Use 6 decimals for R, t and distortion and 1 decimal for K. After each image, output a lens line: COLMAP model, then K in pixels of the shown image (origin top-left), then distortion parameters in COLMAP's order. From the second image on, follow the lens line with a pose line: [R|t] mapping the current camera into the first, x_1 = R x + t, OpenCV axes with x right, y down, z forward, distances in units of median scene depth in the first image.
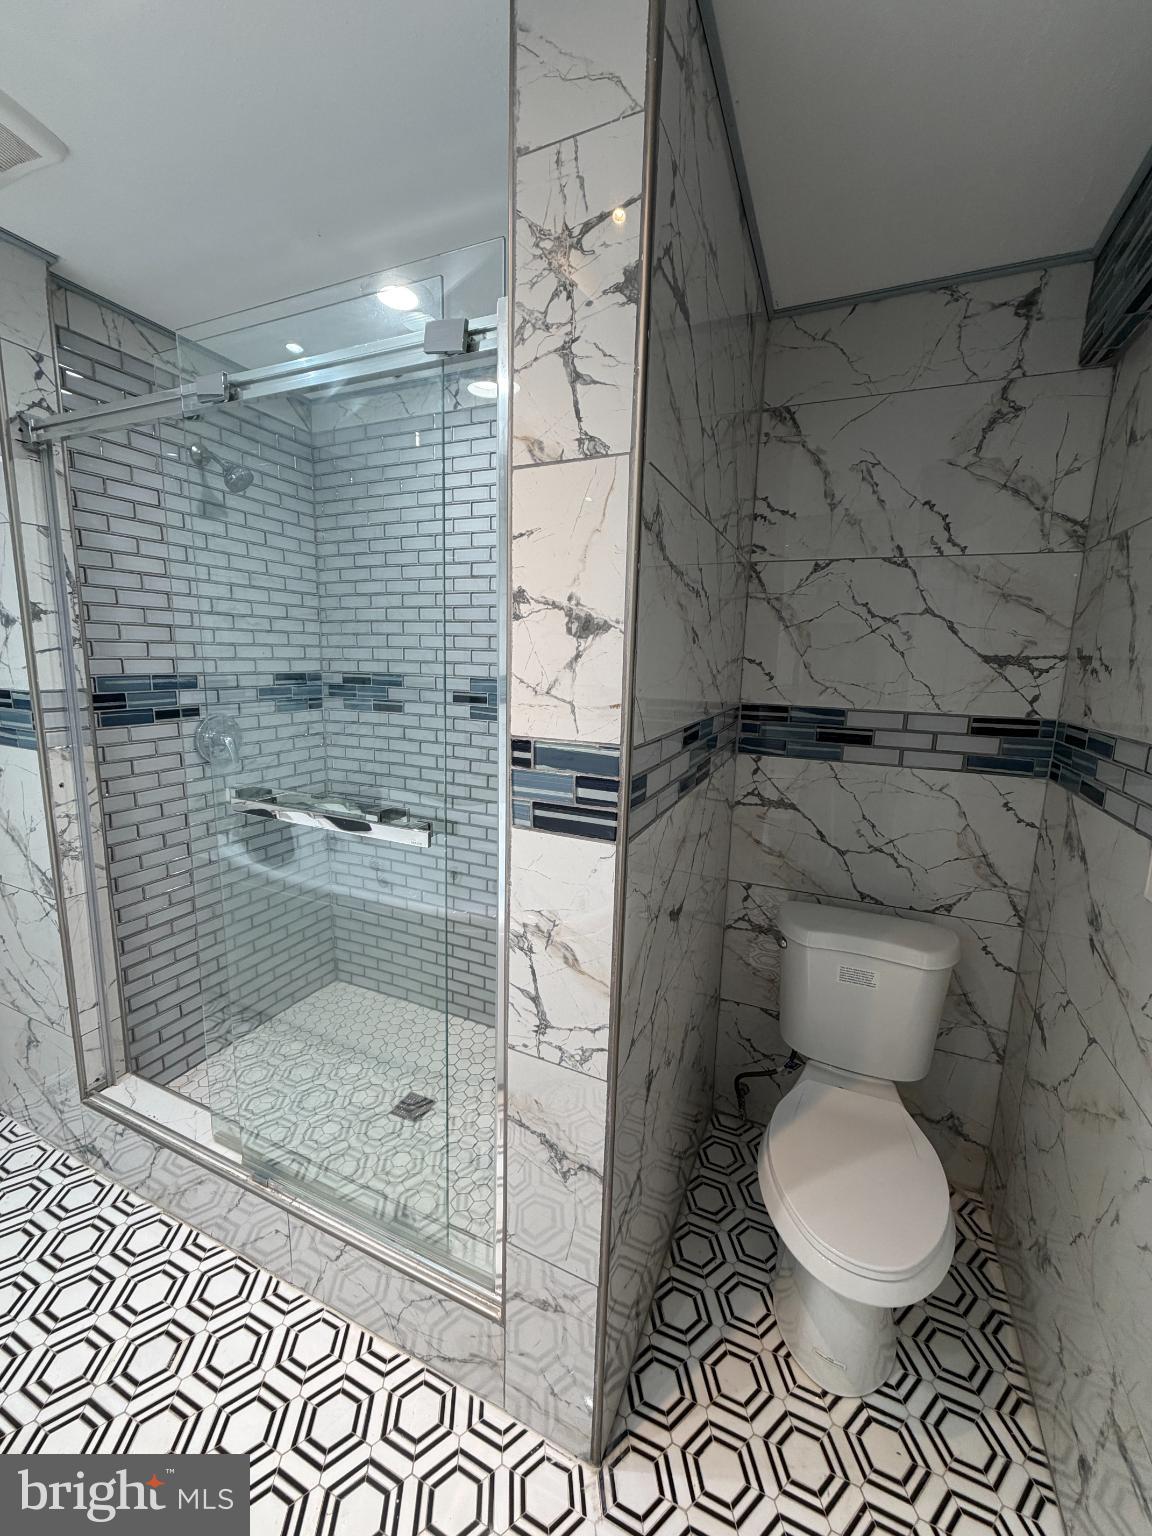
lens RADIAL K [[612.6, 0, 568.4], [0, 612.6, 764.3], [0, 0, 1]] dist [0.000065, 0.000050]
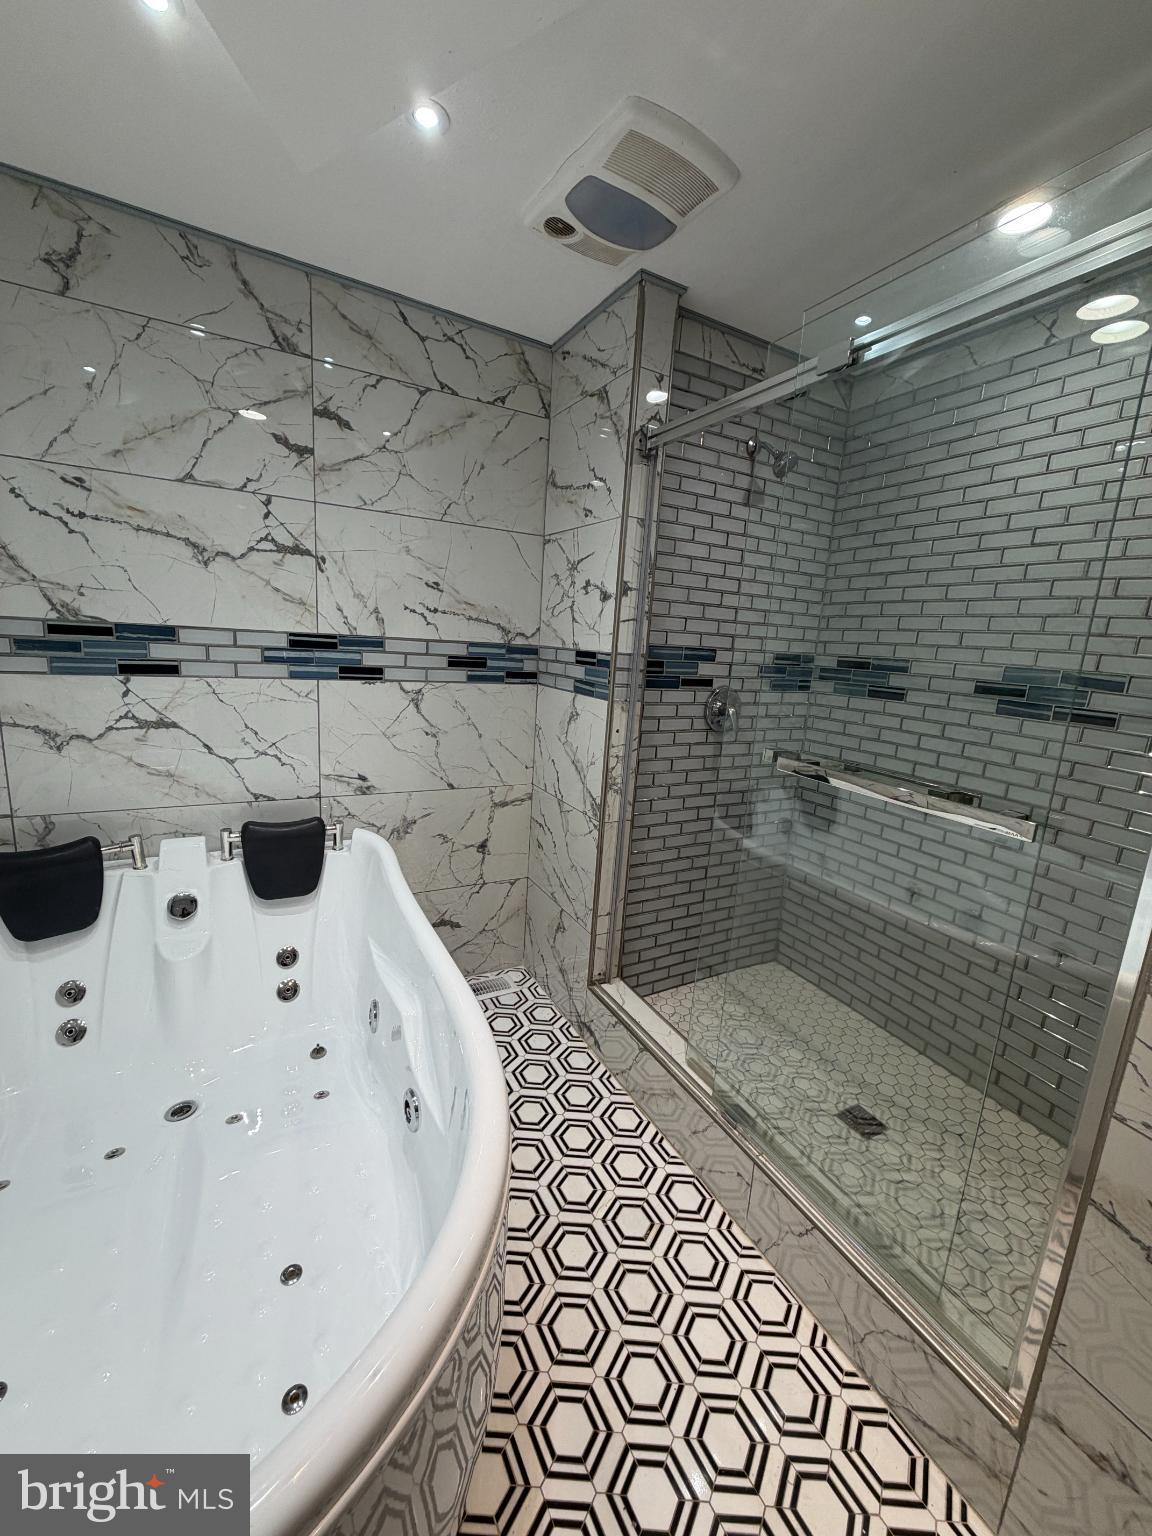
lens RADIAL K [[612.6, 0, 582.9], [0, 612.6, 761.6], [0, 0, 1]] dist [0.000065, 0.000050]
pose [[0.794984, 0.143755, -0.589351, -0.139834], [-0.144077, 0.988461, 0.046758, 0.044167], [0.589272, 0.047740, 0.806523, -0.028080]]
